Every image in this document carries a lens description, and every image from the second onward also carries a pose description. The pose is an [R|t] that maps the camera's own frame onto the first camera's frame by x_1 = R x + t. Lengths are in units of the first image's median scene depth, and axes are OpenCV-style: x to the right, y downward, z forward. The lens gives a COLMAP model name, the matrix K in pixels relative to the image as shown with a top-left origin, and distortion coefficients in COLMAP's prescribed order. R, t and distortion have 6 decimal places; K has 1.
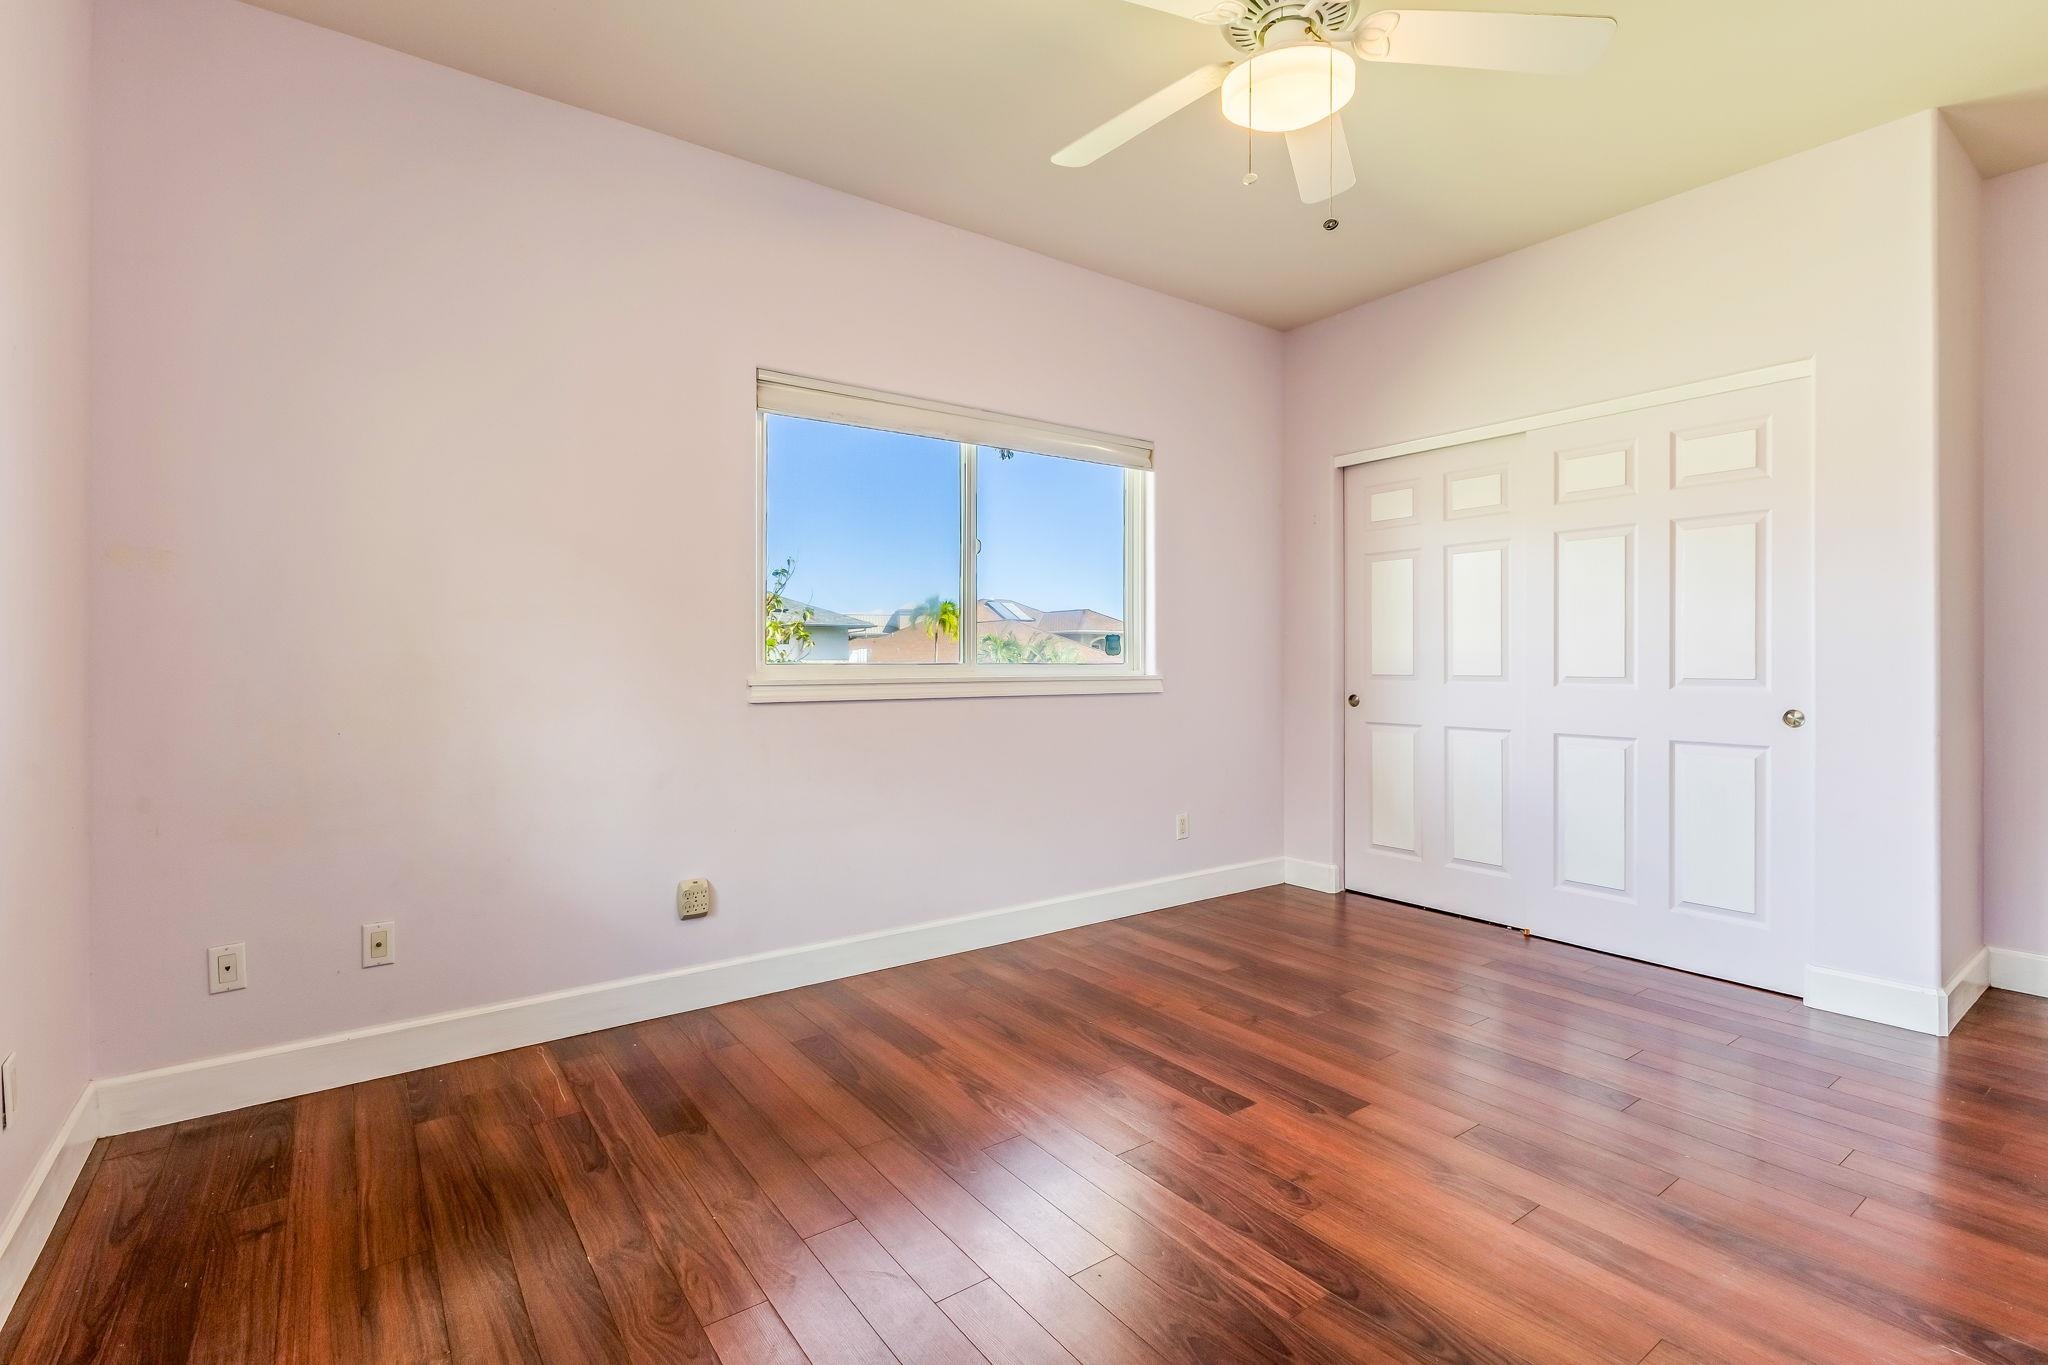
lens RADIAL K [[936.6, 0, 1034.2], [0, 936.6, 670.0], [0, 0, 1]] dist [0.004856, -0.004442]
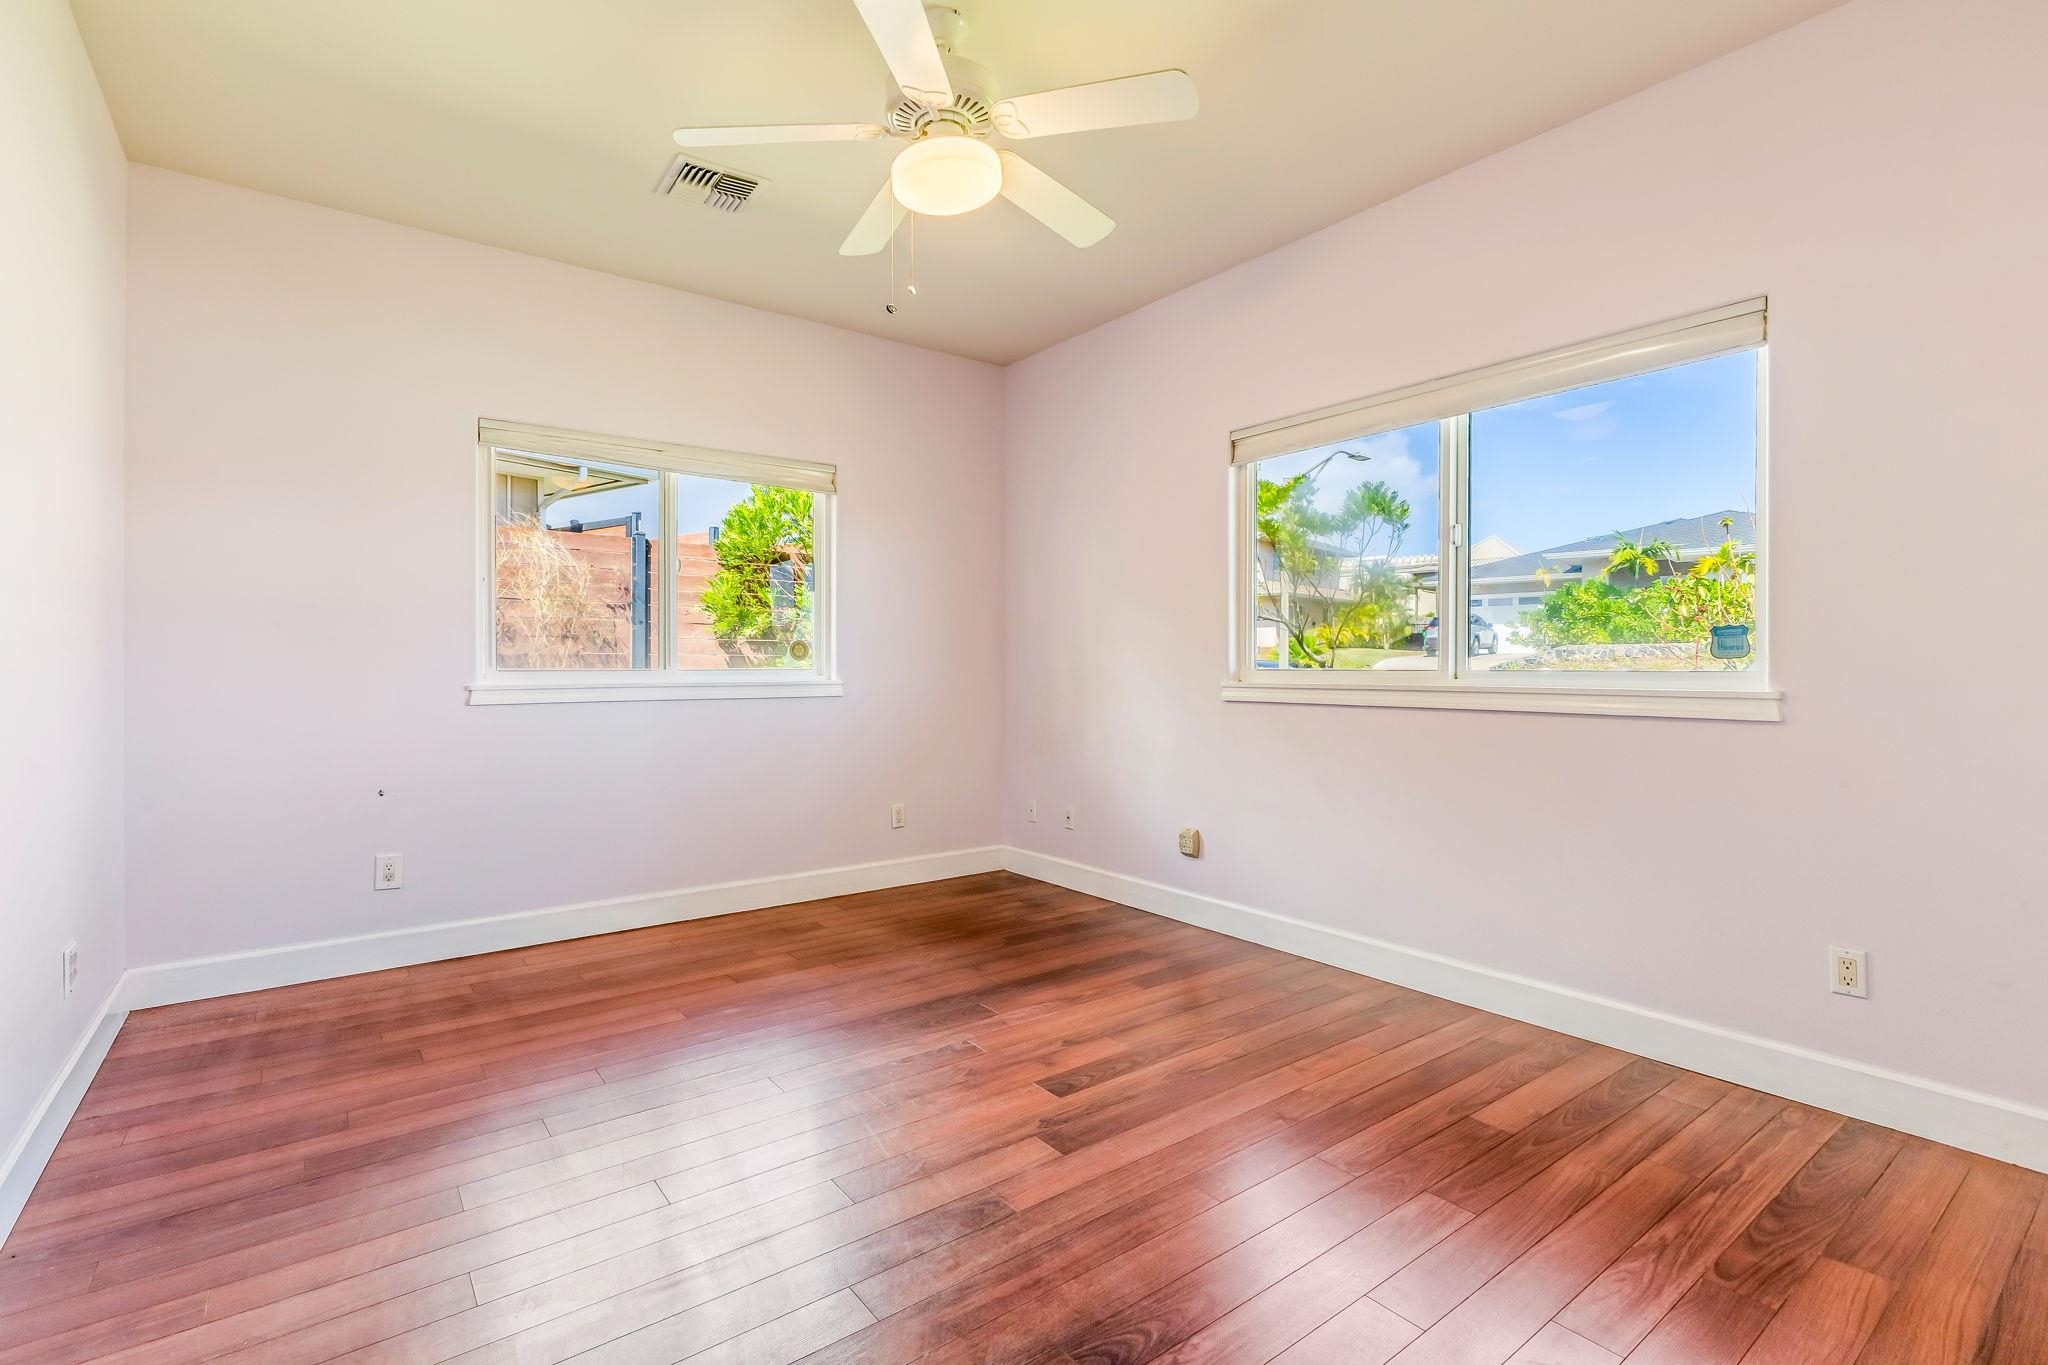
lens RADIAL K [[936.6, 0, 1033.8], [0, 936.6, 680.5], [0, 0, 1]] dist [0.004856, -0.004442]
pose [[0.015818, 0.017084, -0.999729, 0.941642], [-0.002805, 0.999851, 0.017041, -0.013409], [0.999871, 0.002535, 0.015864, 0.710429]]
